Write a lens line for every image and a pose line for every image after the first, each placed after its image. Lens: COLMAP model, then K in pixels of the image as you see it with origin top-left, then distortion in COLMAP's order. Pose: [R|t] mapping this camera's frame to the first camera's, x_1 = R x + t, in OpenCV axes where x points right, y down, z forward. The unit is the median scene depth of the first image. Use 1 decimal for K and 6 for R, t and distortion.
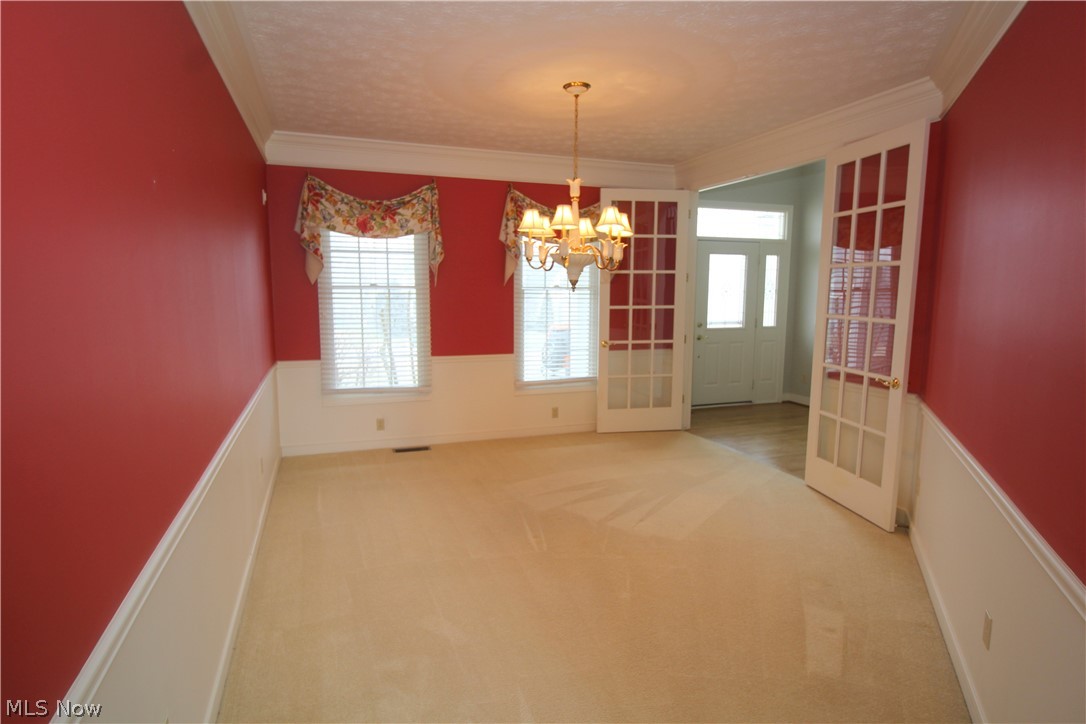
lens RADIAL K [[602.9, 0, 543.6], [0, 602.9, 360.7], [0, 0, 1]] dist [0.001269, 0.000061]
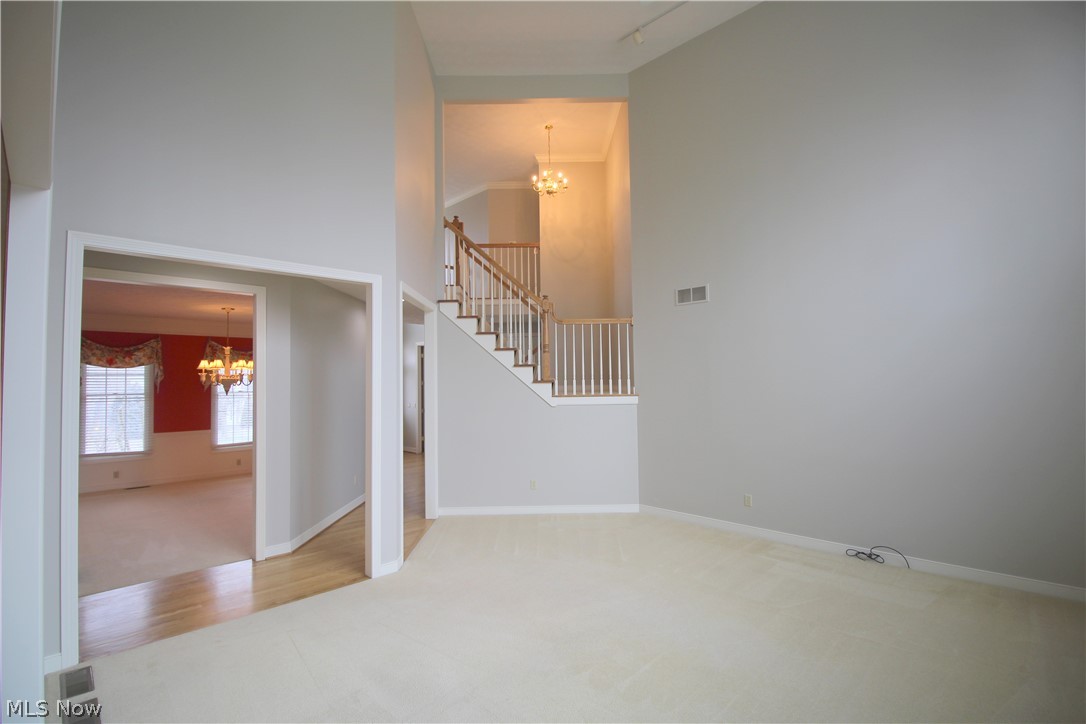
lens RADIAL K [[502.7, 0, 539.2], [0, 502.7, 366.9], [0, 0, 1]] dist [-0.006032, -0.001108]
pose [[0.896694, -0.002575, 0.442642, 0.188902], [0.073275, 0.987050, -0.142697, 0.100253], [-0.436543, 0.160391, 0.885271, -0.876049]]
